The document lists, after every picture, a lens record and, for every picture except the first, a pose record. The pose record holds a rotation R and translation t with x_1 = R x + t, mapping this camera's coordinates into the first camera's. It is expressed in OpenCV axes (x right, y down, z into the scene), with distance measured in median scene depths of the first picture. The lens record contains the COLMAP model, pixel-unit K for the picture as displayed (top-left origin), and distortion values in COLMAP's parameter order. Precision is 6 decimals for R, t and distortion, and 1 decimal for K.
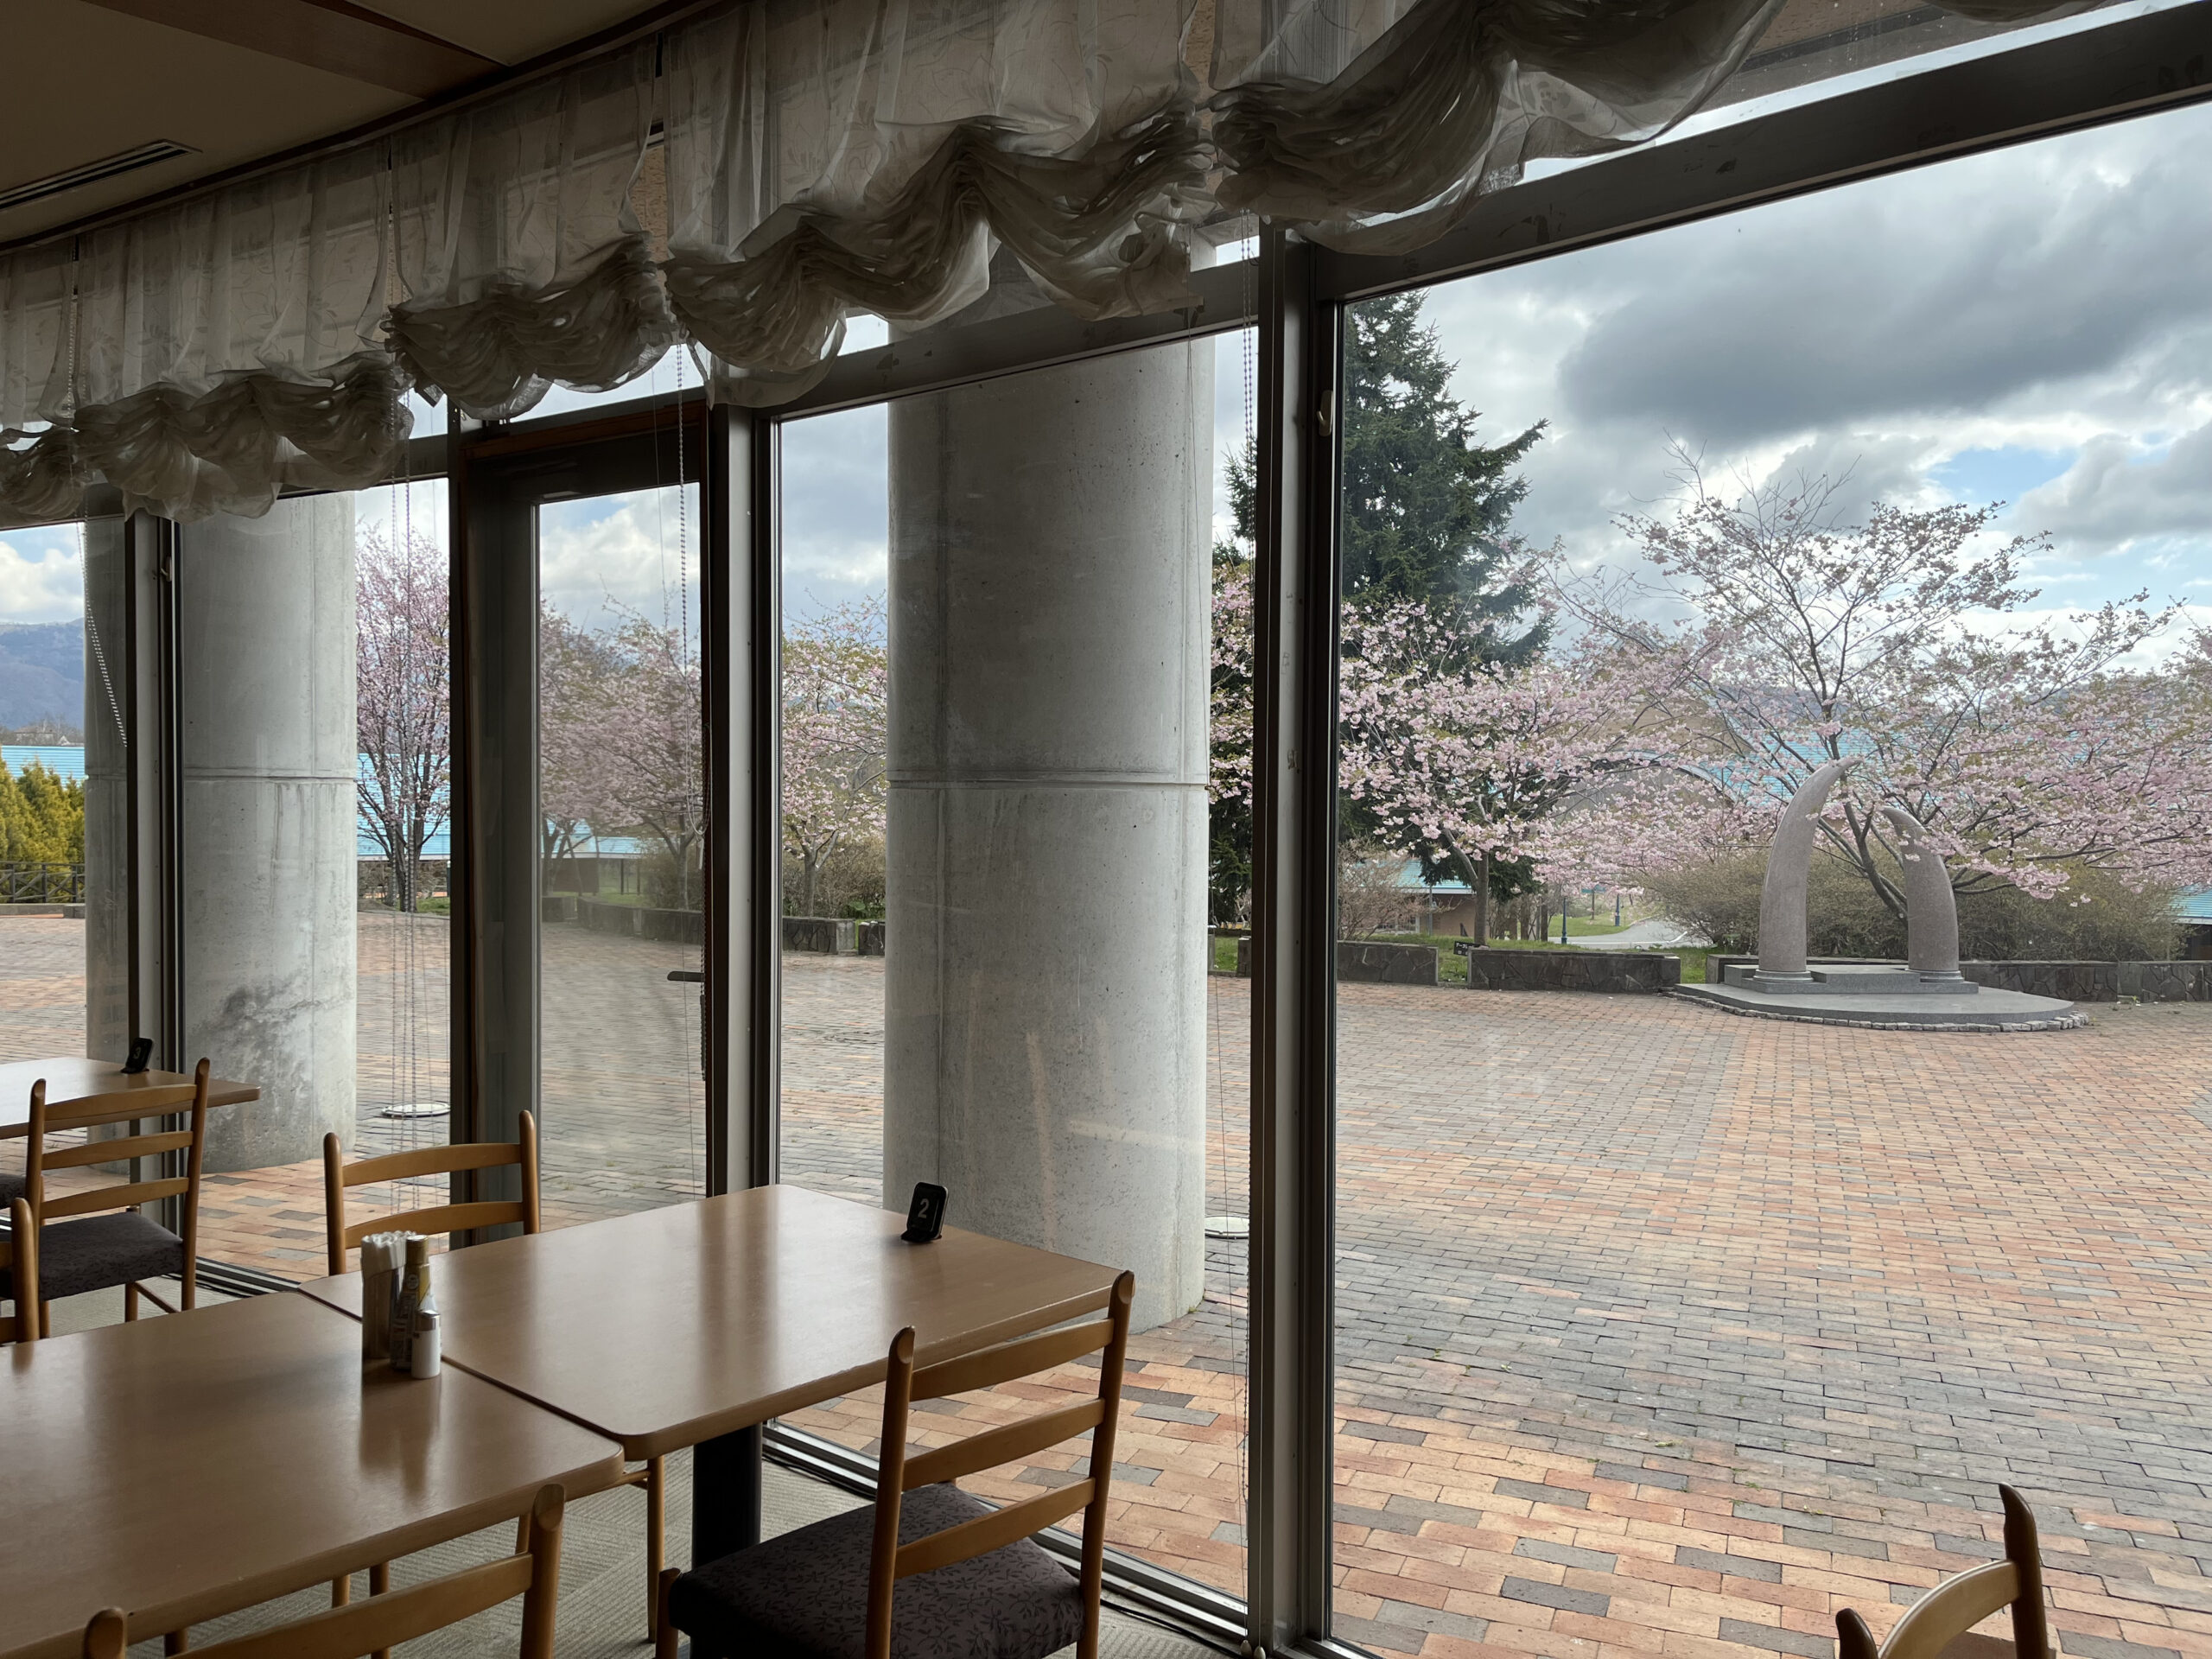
lens RADIAL K [[1626.7, 0, 1106.0], [0, 1626.7, 829.5], [0, 0, 1]] dist [0.035234, -0.035345]
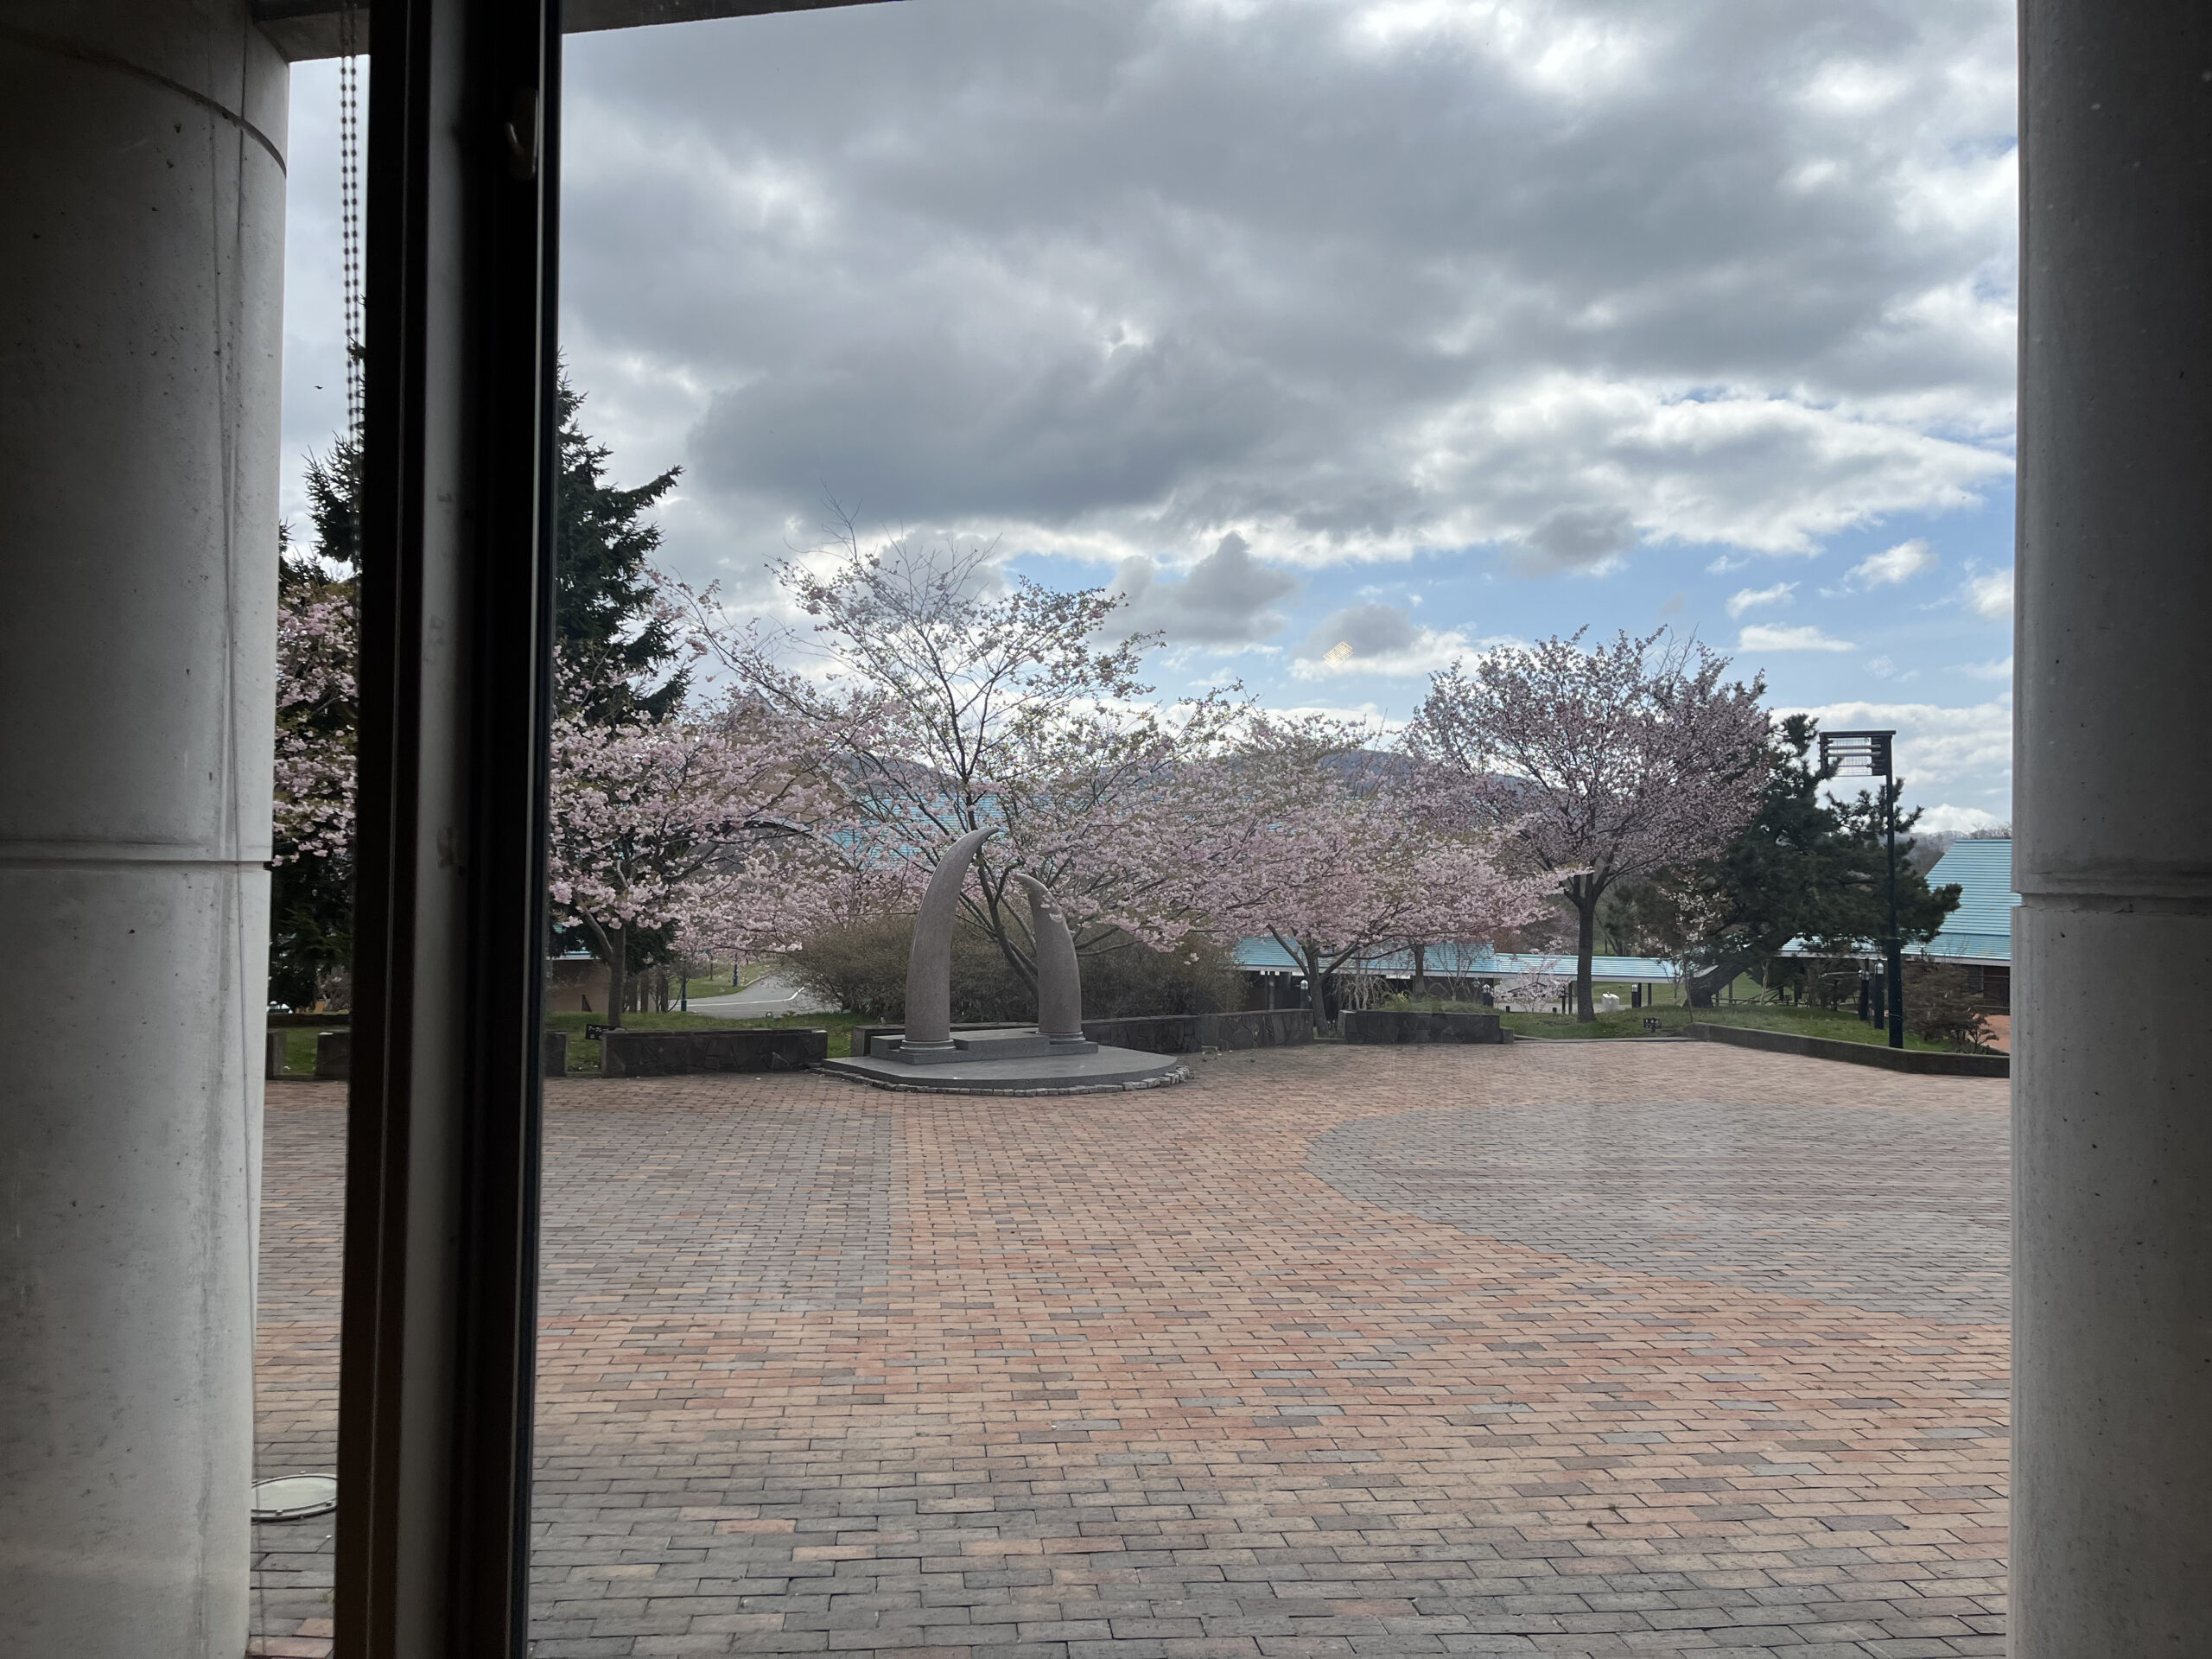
lens RADIAL K [[1626.7, 0, 1106.0], [0, 1626.7, 829.5], [0, 0, 1]] dist [0.035234, -0.035345]
pose [[0.863252, 0.015830, 0.504526, 0.010876], [0.002309, 0.999374, -0.035306, -0.009140], [-0.504769, 0.031643, 0.862675, 0.130141]]
